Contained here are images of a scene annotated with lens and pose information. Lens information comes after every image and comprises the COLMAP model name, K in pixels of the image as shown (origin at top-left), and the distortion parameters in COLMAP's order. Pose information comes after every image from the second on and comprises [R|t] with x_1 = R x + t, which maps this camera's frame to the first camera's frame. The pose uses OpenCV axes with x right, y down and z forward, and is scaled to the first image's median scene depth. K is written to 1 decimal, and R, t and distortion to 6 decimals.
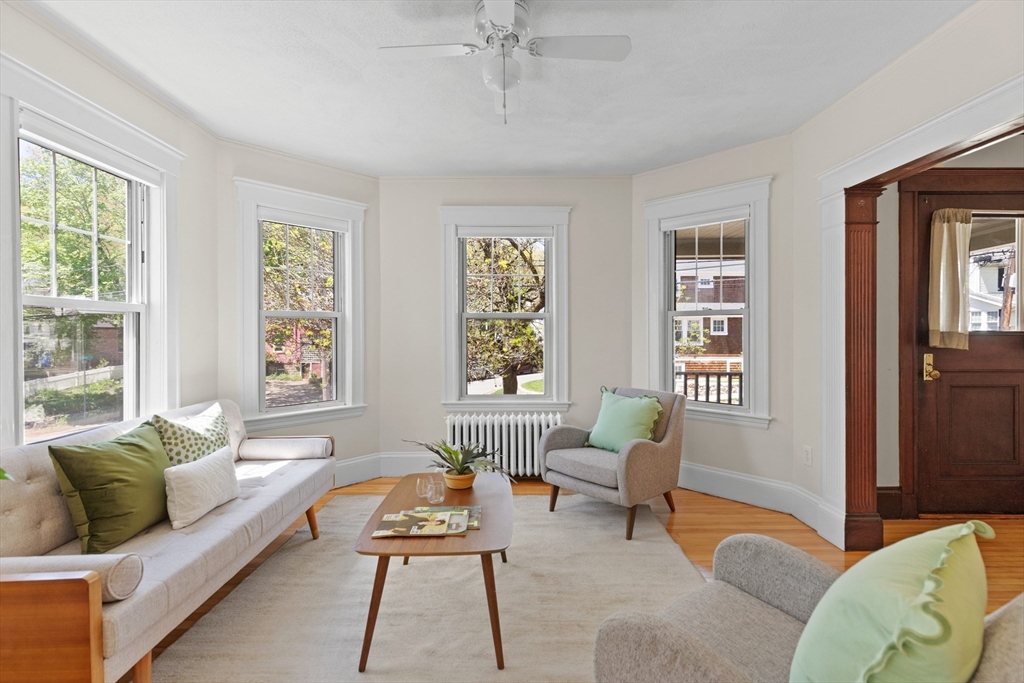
lens RADIAL K [[467.4, 0, 504.4], [0, 467.4, 332.3], [0, 0, 1]] dist [0.008865, -0.001995]
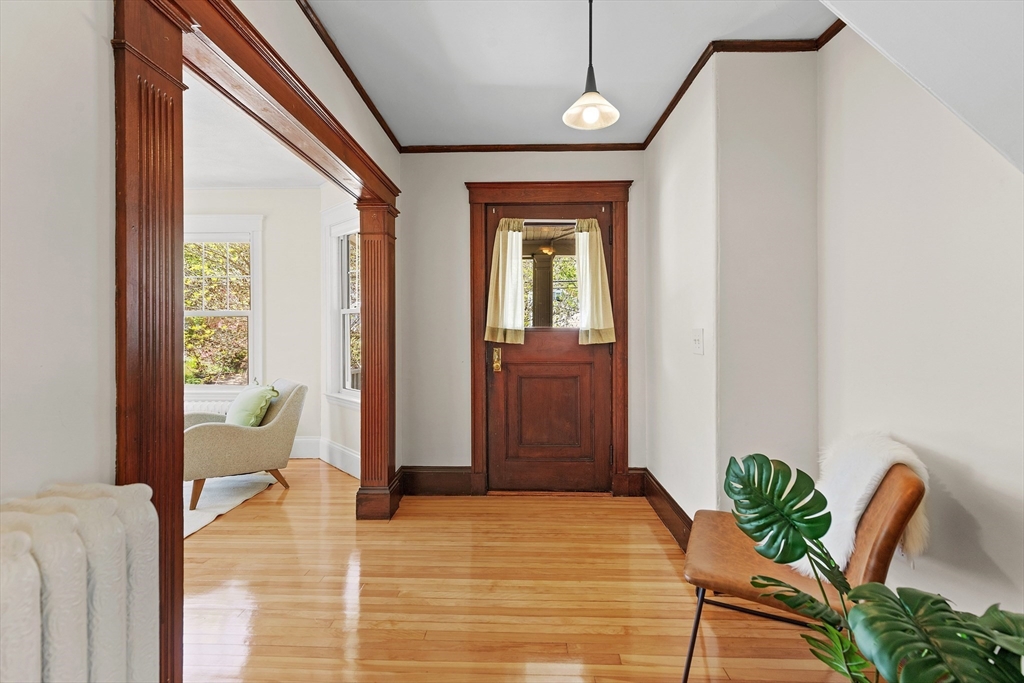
lens RADIAL K [[467.4, 0, 508.6], [0, 467.4, 335.7], [0, 0, 1]] dist [0.008865, -0.001995]
pose [[0.999854, 0.001182, -0.017036, 0.975652], [-0.001075, 0.999980, 0.006279, 0.009384], [0.017043, -0.006260, 0.999835, -0.113724]]
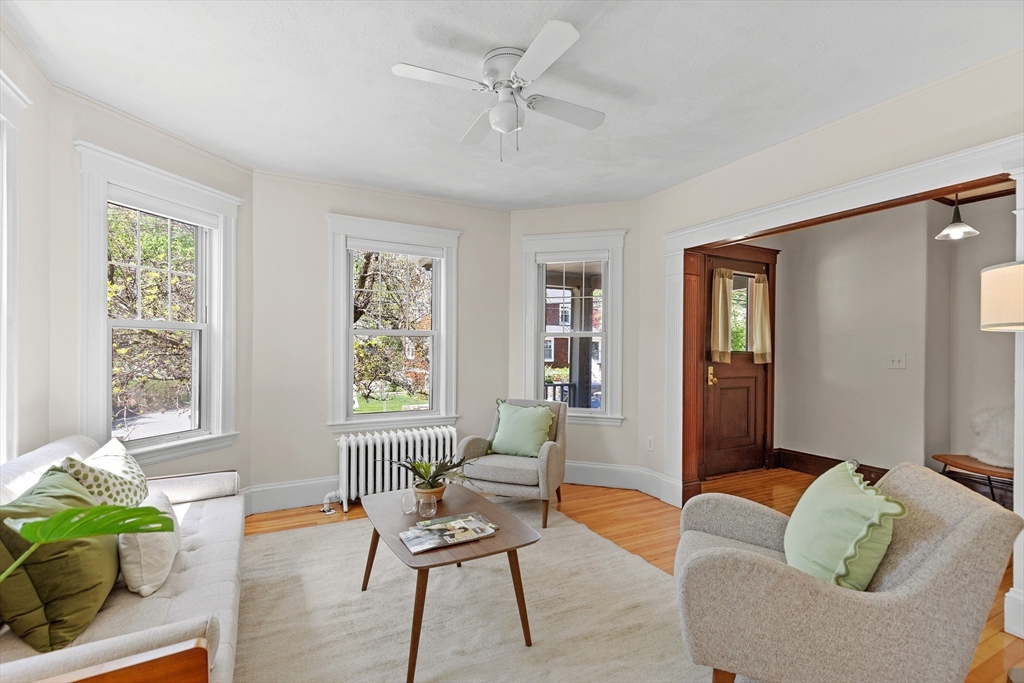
lens RADIAL K [[467.4, 0, 506.7], [0, 467.4, 348.3], [0, 0, 1]] dist [0.008865, -0.001995]
pose [[0.886161, 0.009282, 0.463285, -0.338024], [-0.008494, 0.999957, -0.003786, -0.000314], [-0.463300, -0.000580, 0.886201, 0.010315]]
